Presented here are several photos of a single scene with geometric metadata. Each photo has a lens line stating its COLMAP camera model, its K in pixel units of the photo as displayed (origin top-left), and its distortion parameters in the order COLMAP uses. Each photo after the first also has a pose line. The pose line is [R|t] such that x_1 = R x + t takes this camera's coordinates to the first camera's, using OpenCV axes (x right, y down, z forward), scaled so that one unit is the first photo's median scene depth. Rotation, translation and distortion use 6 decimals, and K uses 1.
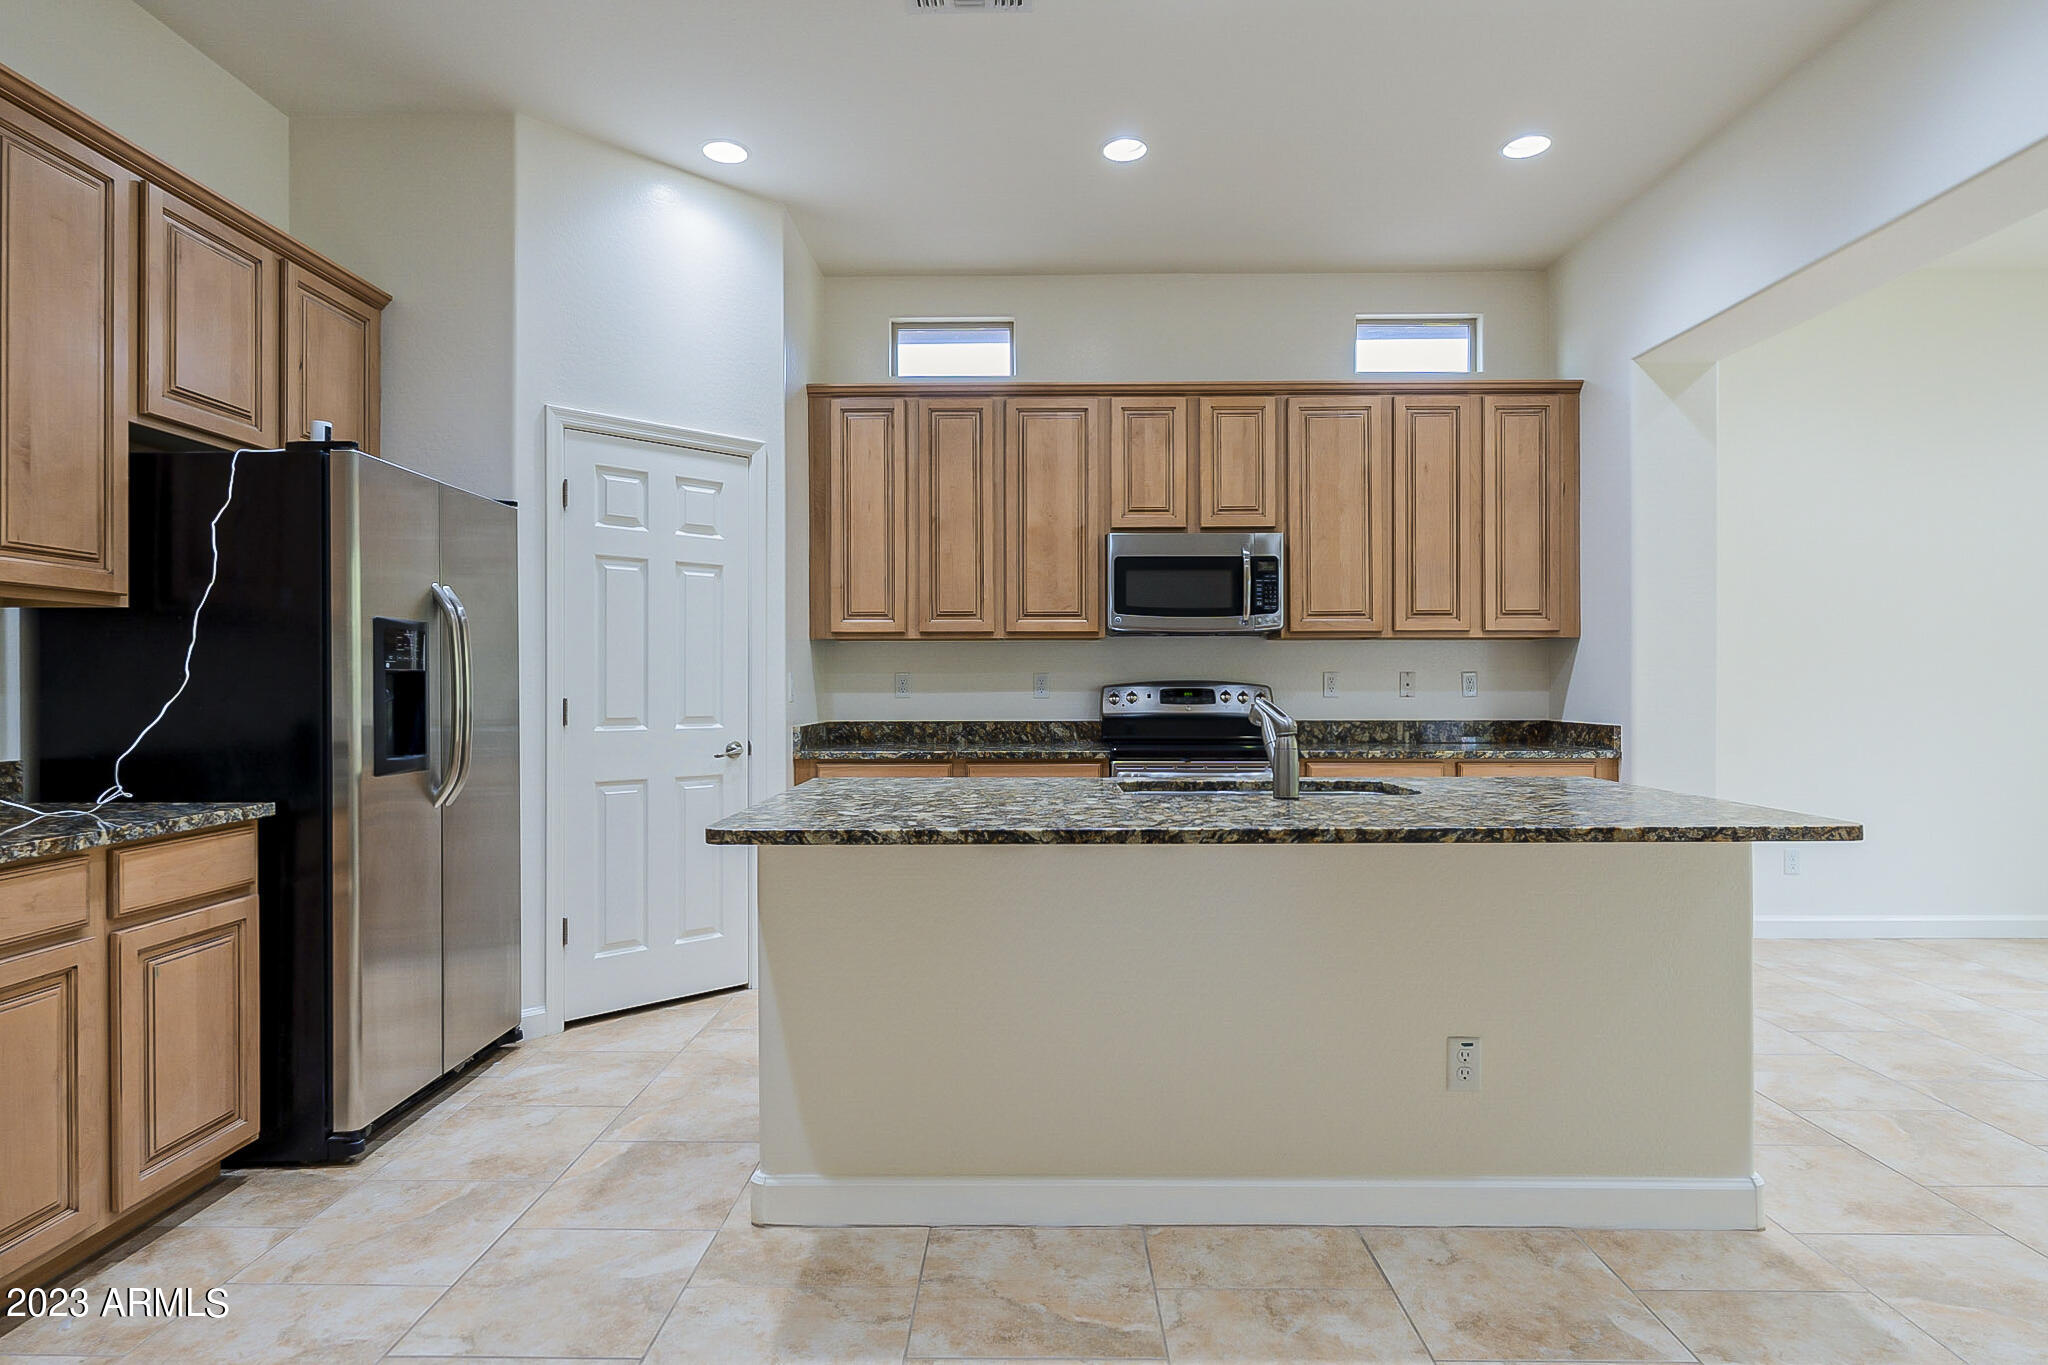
lens RADIAL K [[1108.0, 0, 1024.0], [0, 1108.0, 682.5], [0, 0, 1]] dist [-0.002494, 0.000230]
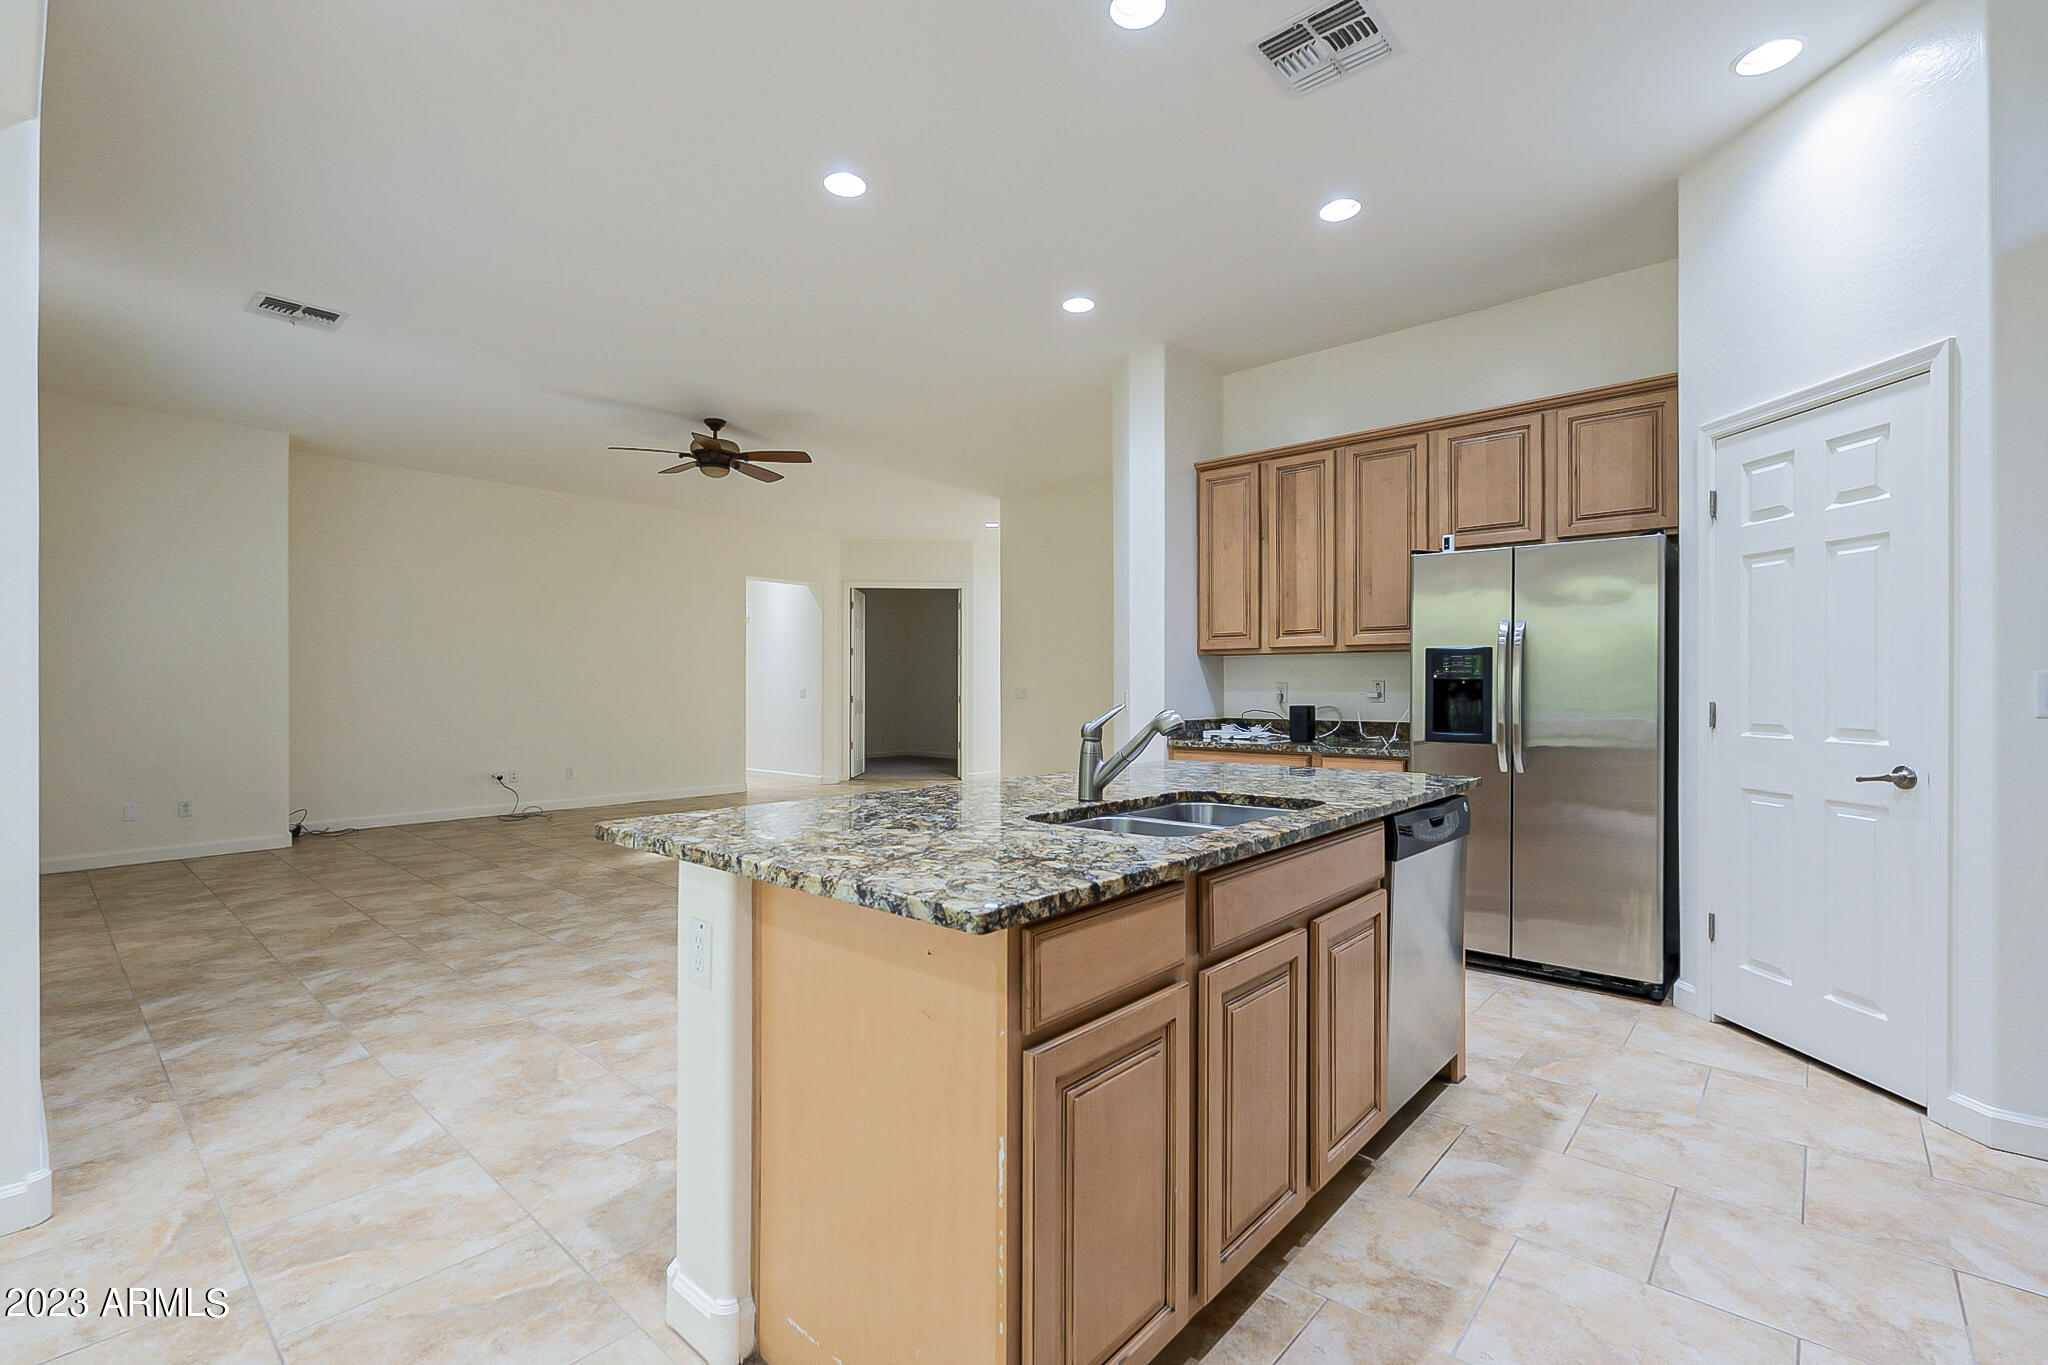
lens RADIAL K [[904.8, 0, 1019.9], [0, 904.8, 684.9], [0, 0, 1]] dist [-0.004425, 0.000202]
pose [[-0.653655, 0.000241, -0.756793, 0.511587], [0.001131, 0.999999, -0.000658, -0.001287], [0.756792, -0.001286, -0.653655, 0.836247]]
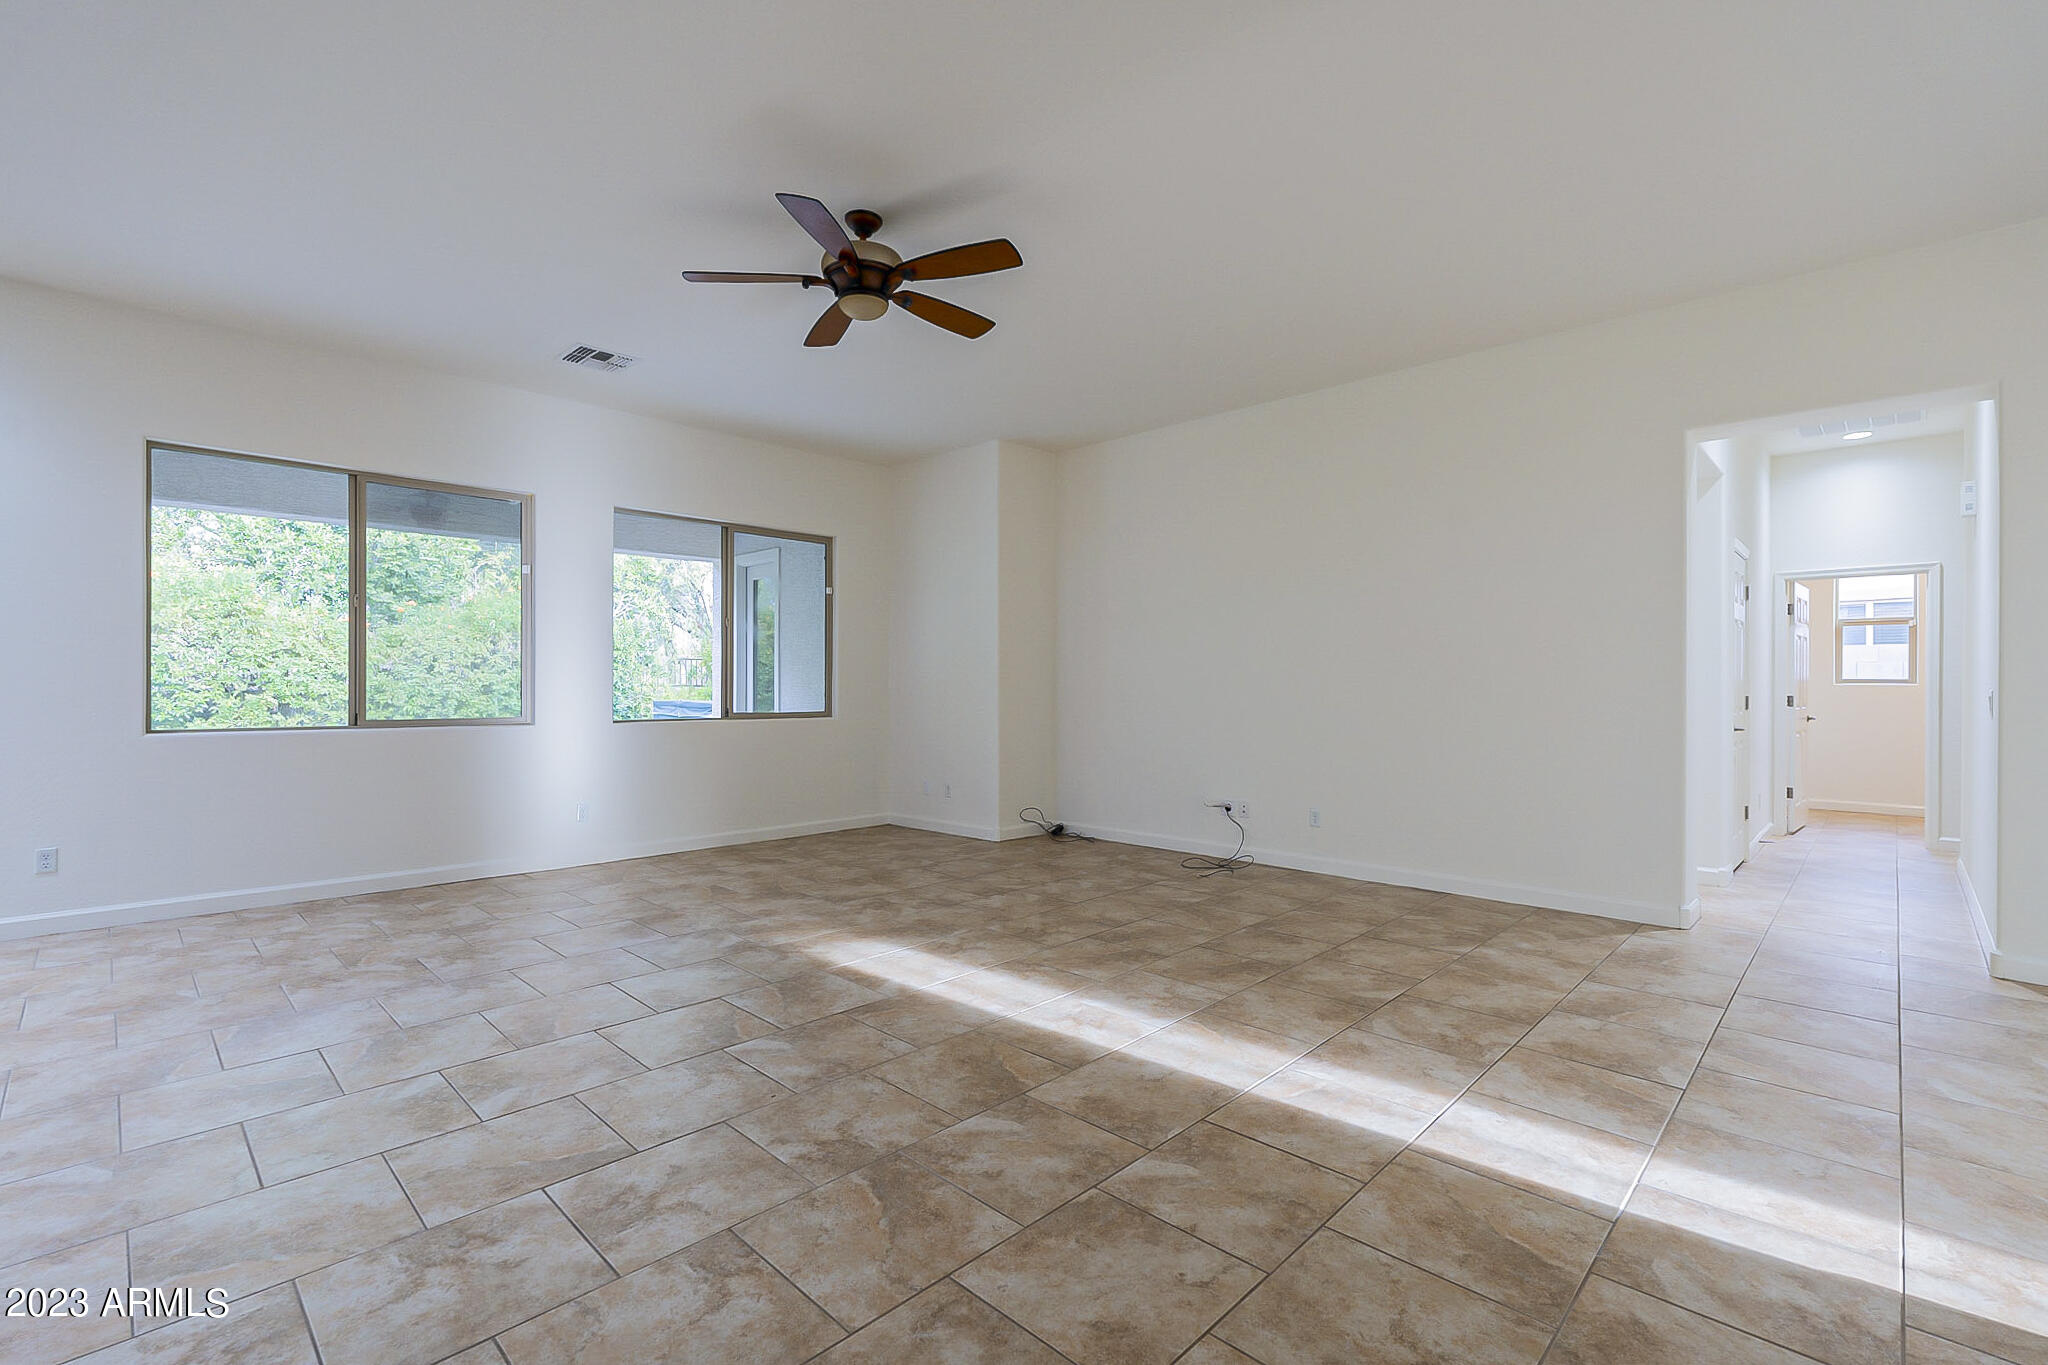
lens RADIAL K [[902.3, 0, 1024.0], [0, 902.3, 682.5], [0, 0, 1]] dist [-0.005873, 0.000228]
pose [[-0.729147, 0.004736, 0.684341, -0.819724], [0.000490, 0.999979, -0.006398, 0.003417], [-0.684357, -0.004330, -0.729134, 0.089716]]
